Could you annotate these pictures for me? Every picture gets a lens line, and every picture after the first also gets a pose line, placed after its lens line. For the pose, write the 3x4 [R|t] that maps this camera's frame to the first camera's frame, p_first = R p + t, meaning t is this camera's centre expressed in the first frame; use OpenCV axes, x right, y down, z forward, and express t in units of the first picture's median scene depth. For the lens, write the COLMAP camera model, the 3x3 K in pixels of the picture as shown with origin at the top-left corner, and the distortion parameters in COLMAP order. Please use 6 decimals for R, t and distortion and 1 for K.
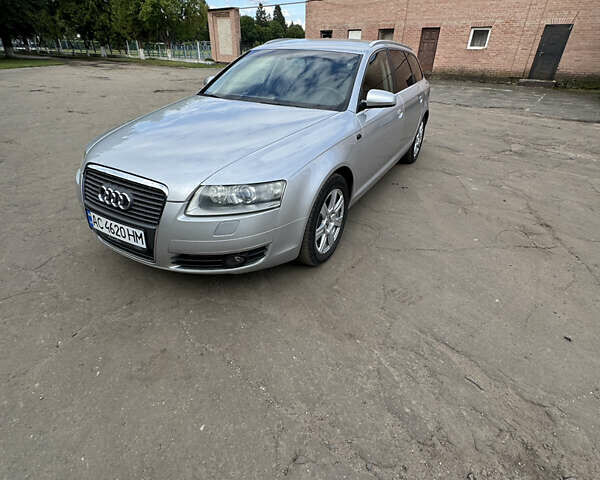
lens RADIAL K [[331.2, 0, 303.1], [0, 331.2, 246.0], [0, 0, 1]] dist [0.000107, -0.001840]
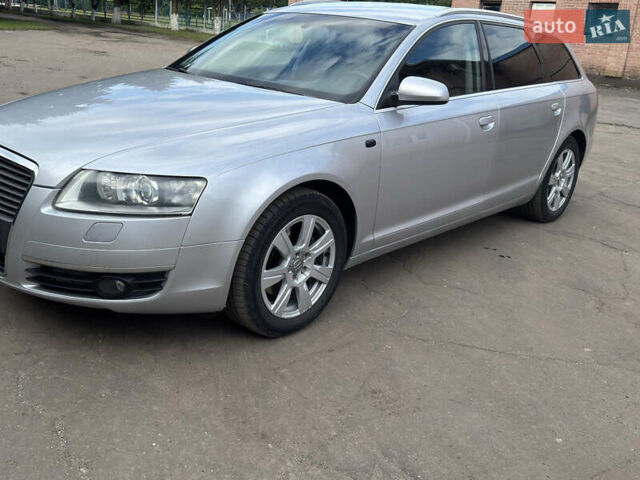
lens RADIAL K [[669.1, 0, 317.7], [0, 669.1, 240.9], [0, 0, 1]] dist [0.169175, -0.419301]
pose [[0.973164, 0.119115, -0.196885, 0.384280], [-0.161735, 0.962678, -0.217007, 0.157844], [0.163689, 0.243027, 0.956109, -0.210687]]
